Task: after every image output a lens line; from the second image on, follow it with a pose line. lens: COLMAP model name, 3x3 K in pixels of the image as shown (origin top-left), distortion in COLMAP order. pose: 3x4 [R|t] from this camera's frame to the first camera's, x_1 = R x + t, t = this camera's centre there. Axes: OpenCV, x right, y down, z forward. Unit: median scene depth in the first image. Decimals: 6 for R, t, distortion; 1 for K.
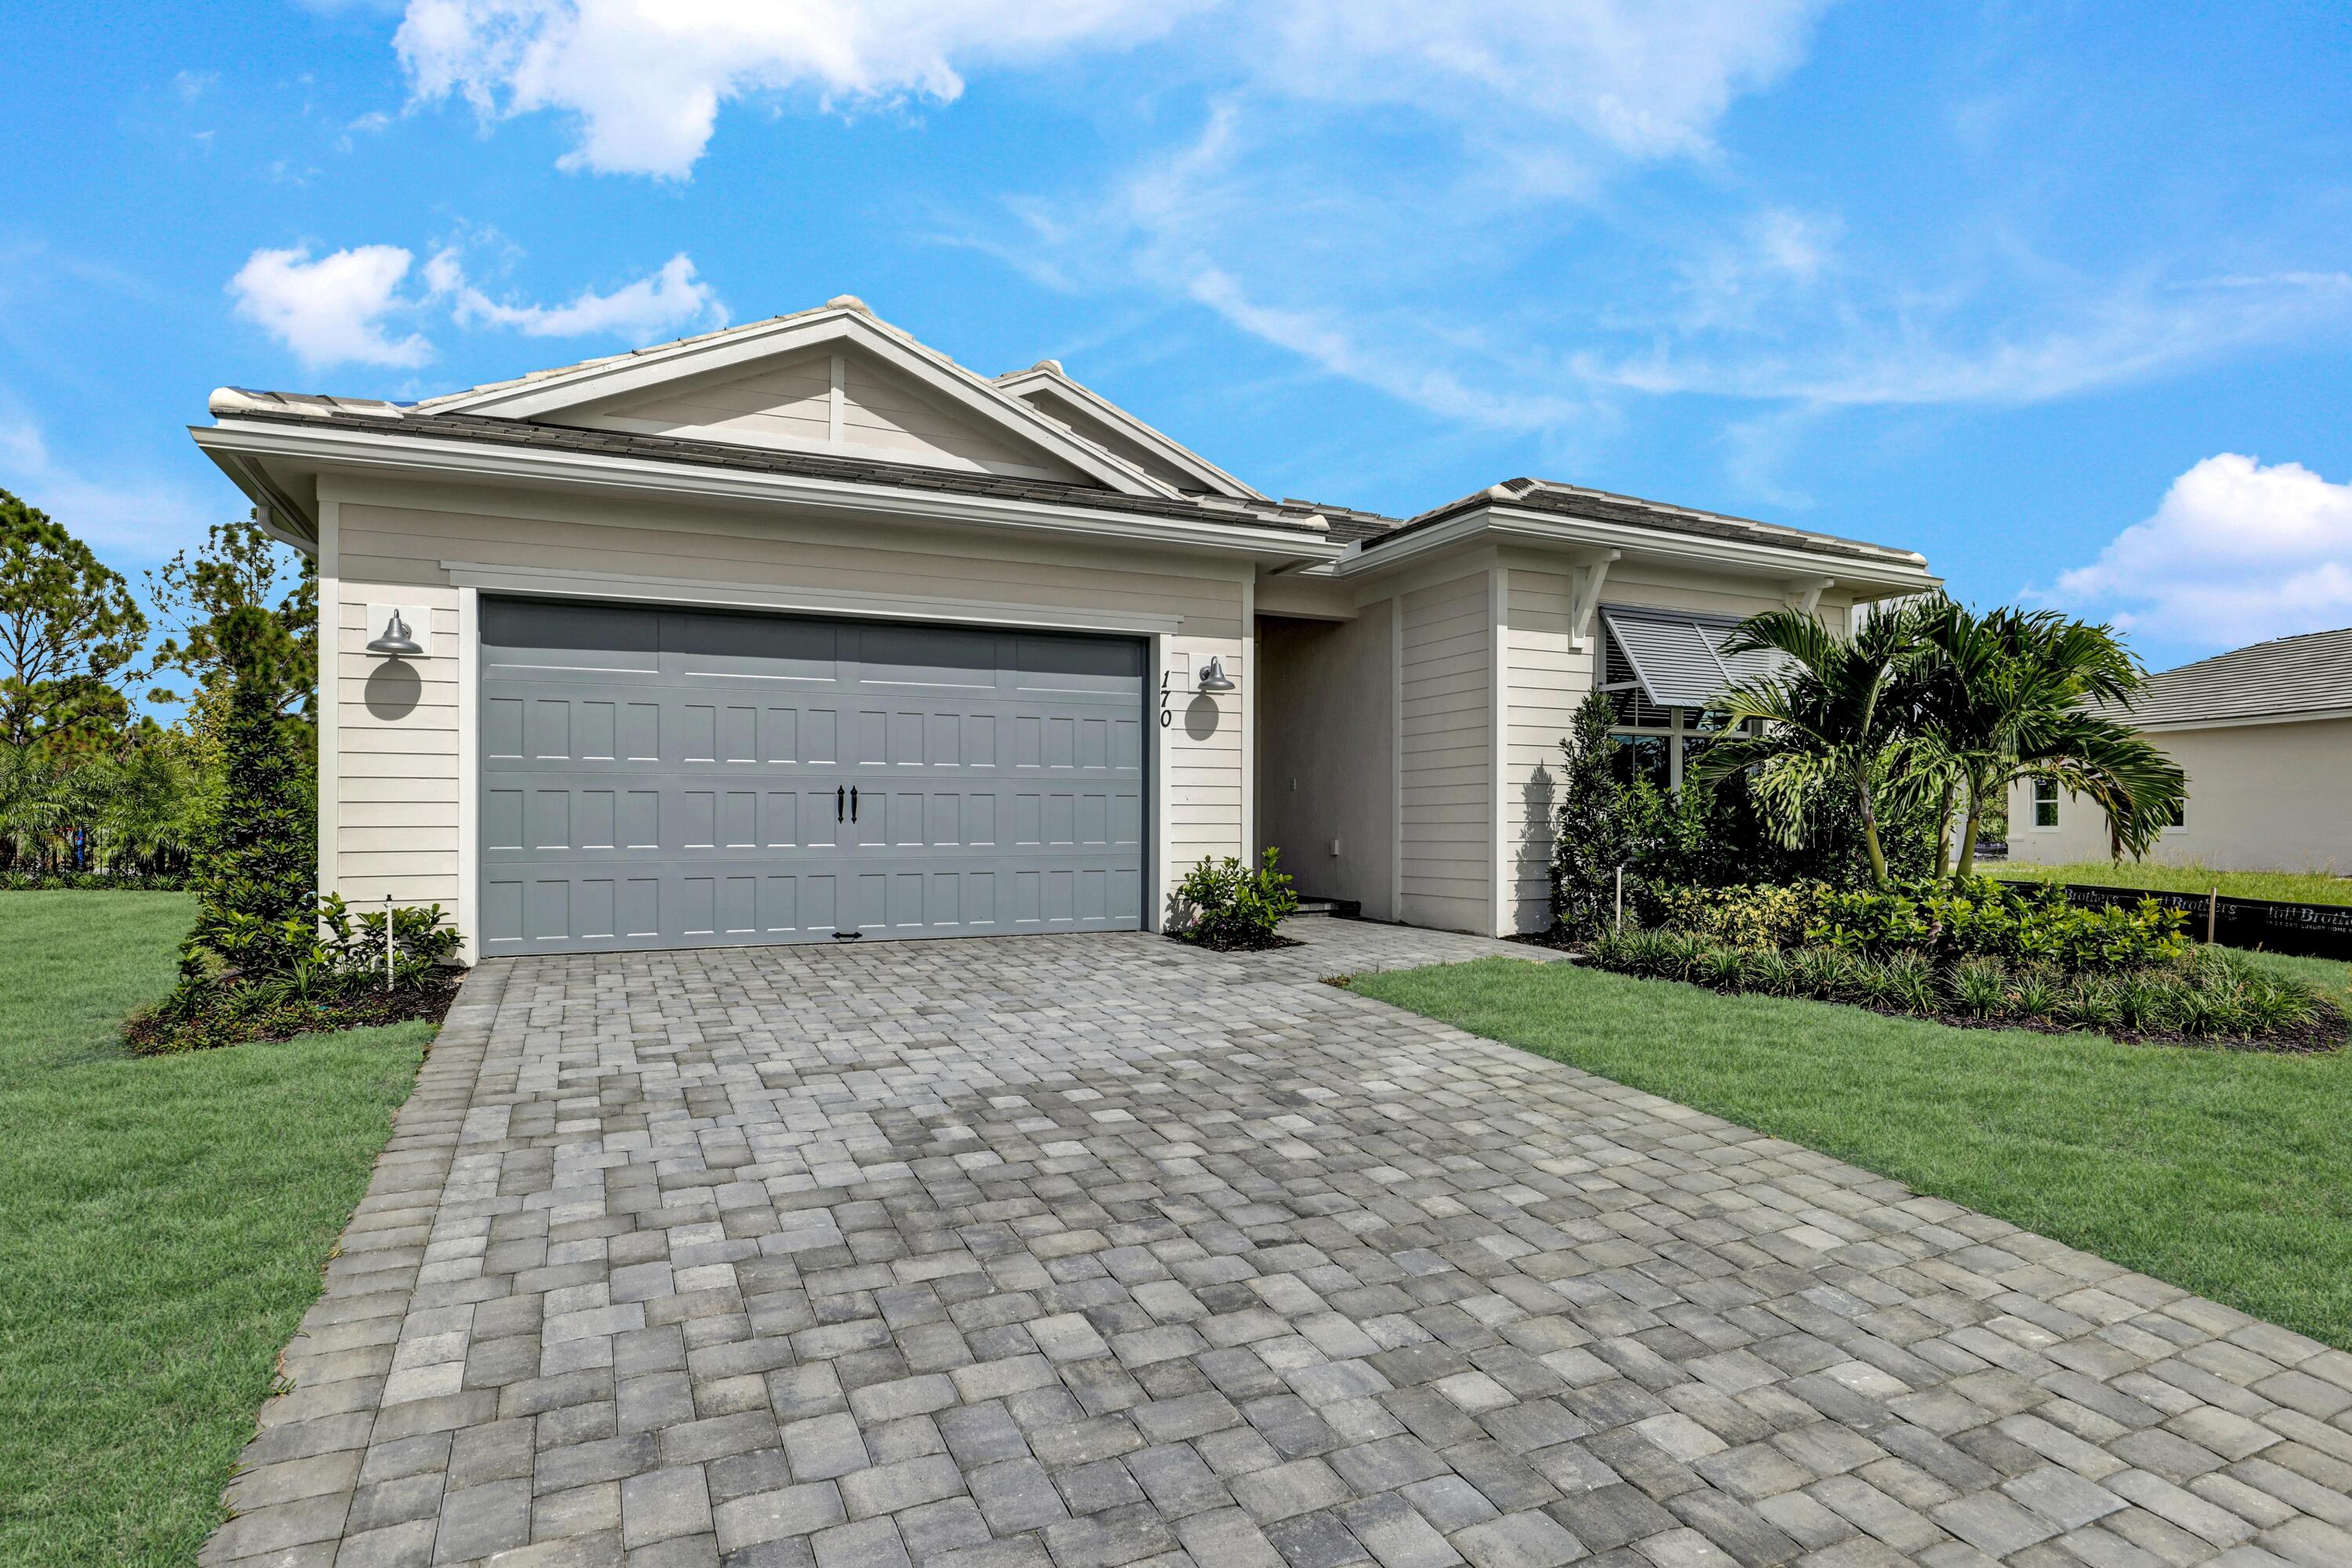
lens RADIAL K [[1216.9, 0, 1214.5], [0, 1216.9, 773.6], [0, 0, 1]] dist [-0.008268, -0.003276]
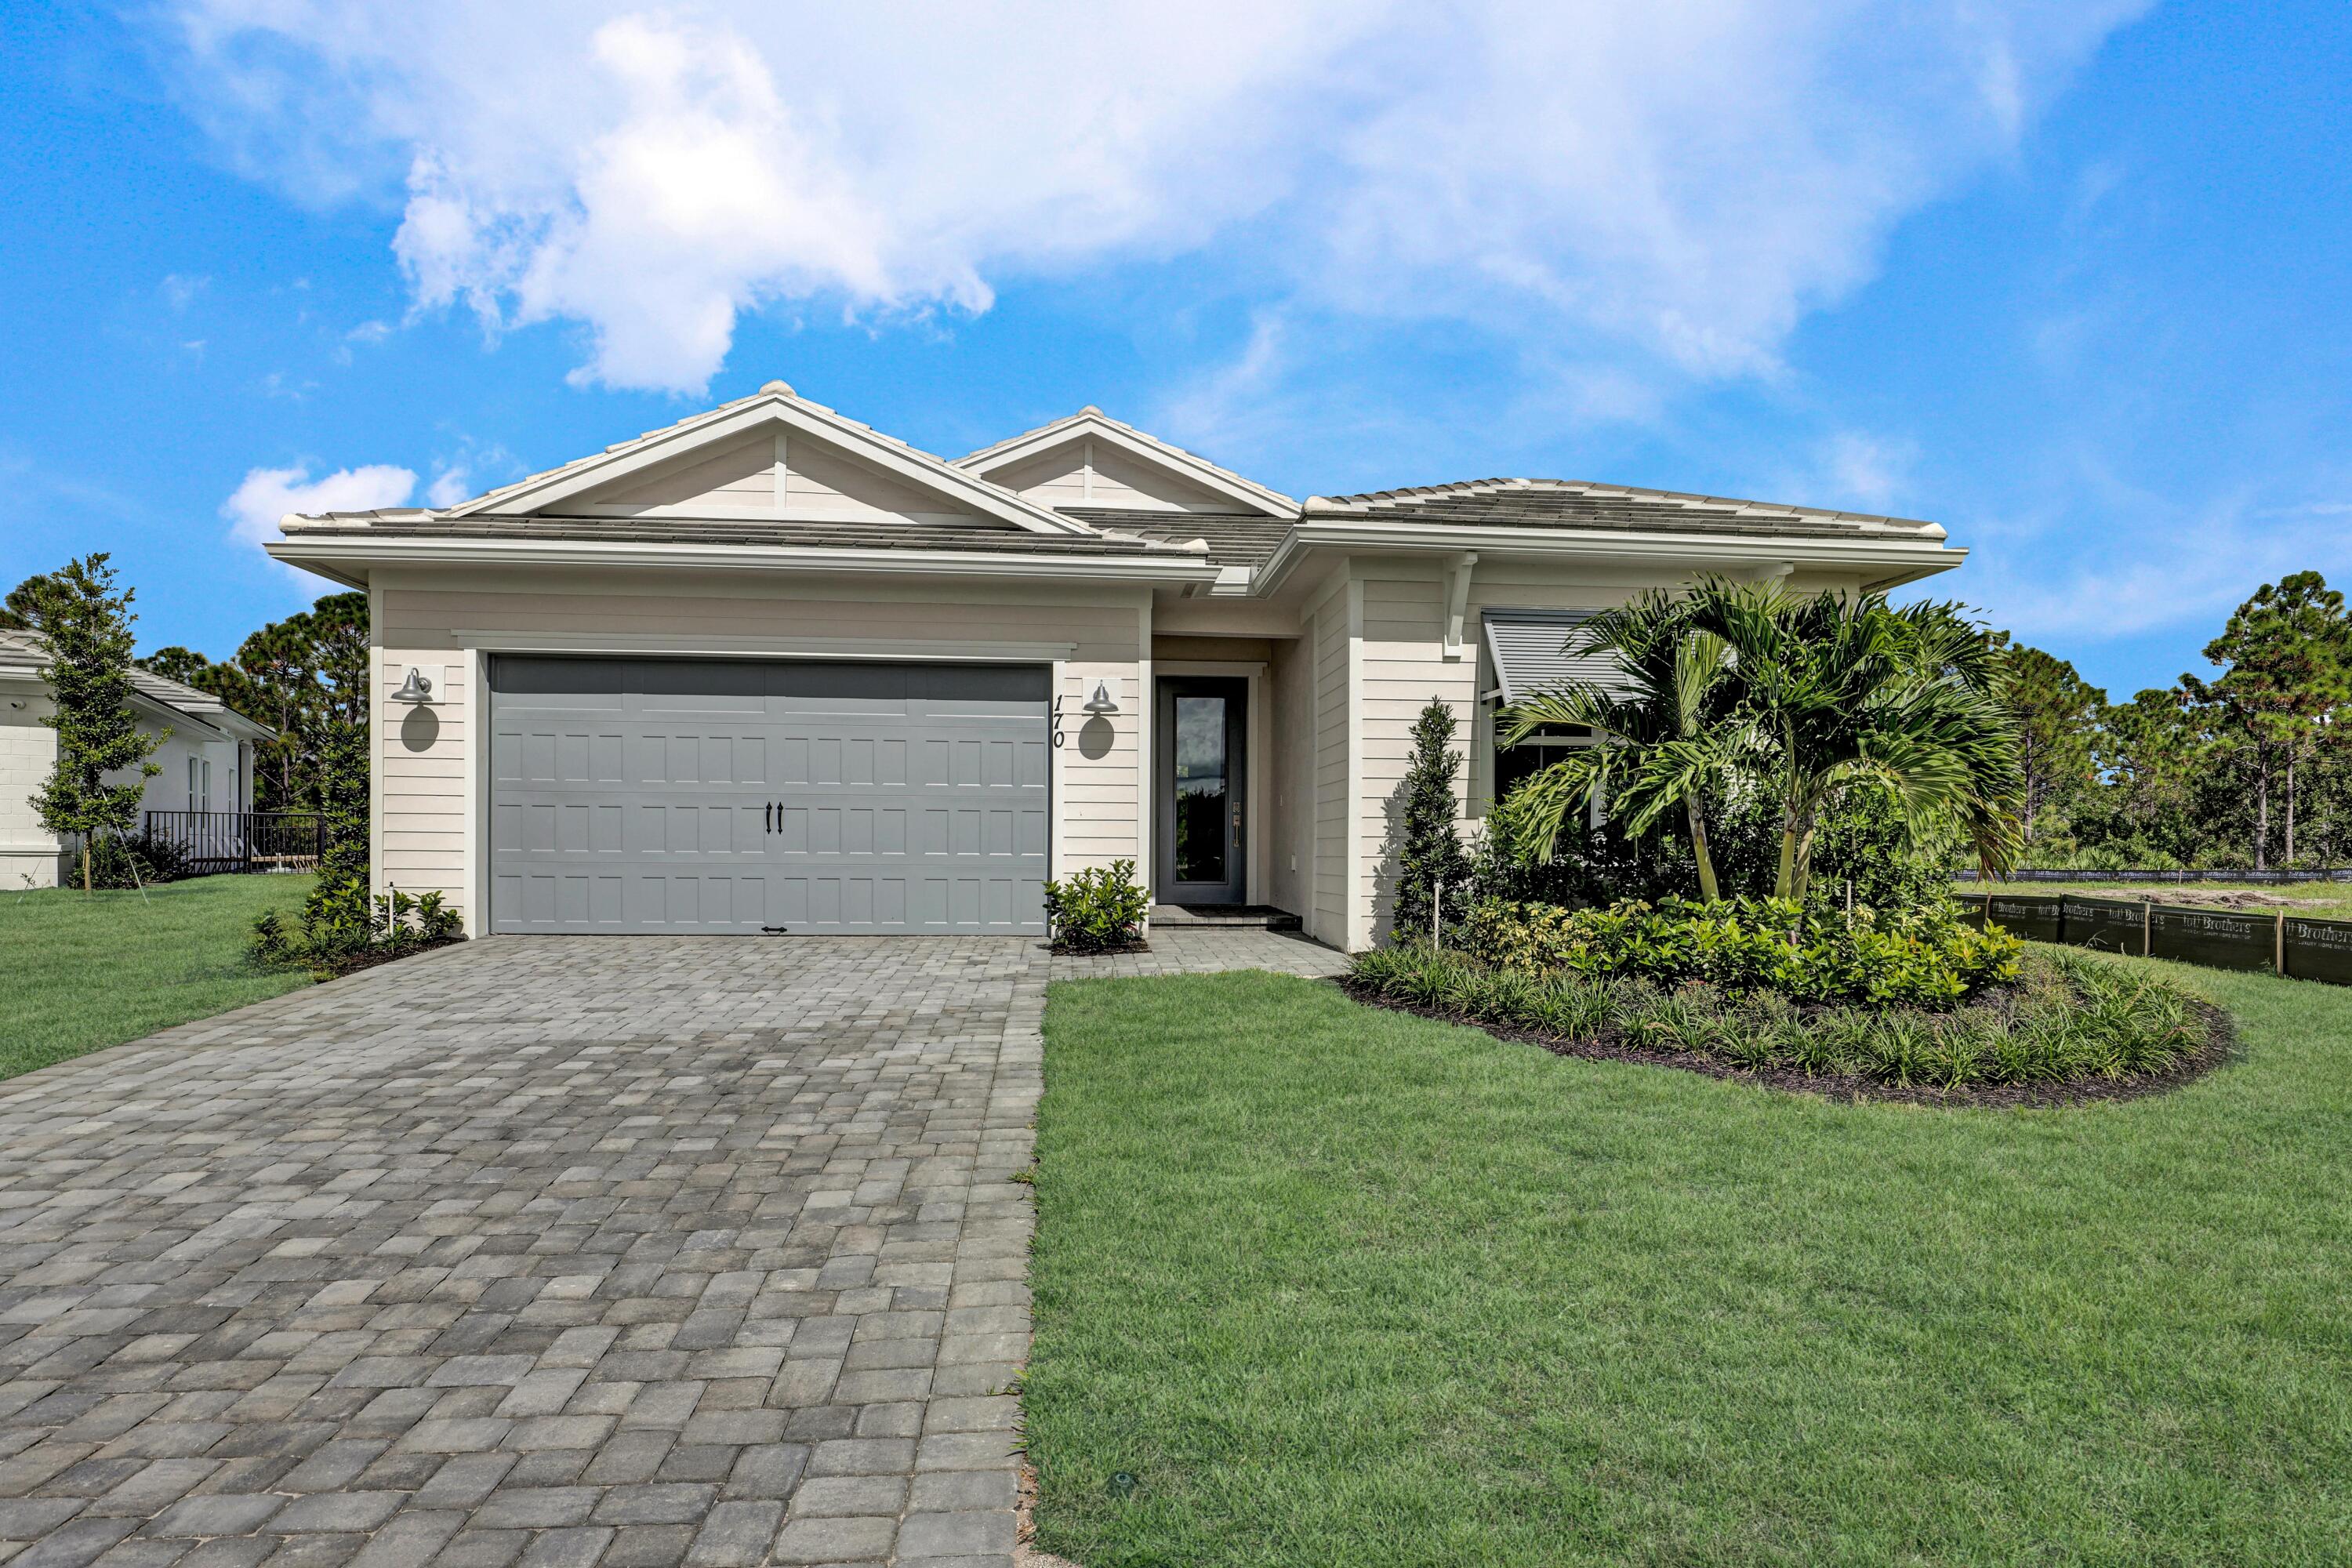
lens RADIAL K [[1216.9, 0, 1169.0], [0, 1216.9, 791.2], [0, 0, 1]] dist [-0.008268, -0.003276]
pose [[0.943352, -0.005253, -0.331753, 0.527775], [0.004674, 0.999986, -0.002543, 0.005654], [0.331762, 0.000848, 0.943363, 0.022684]]
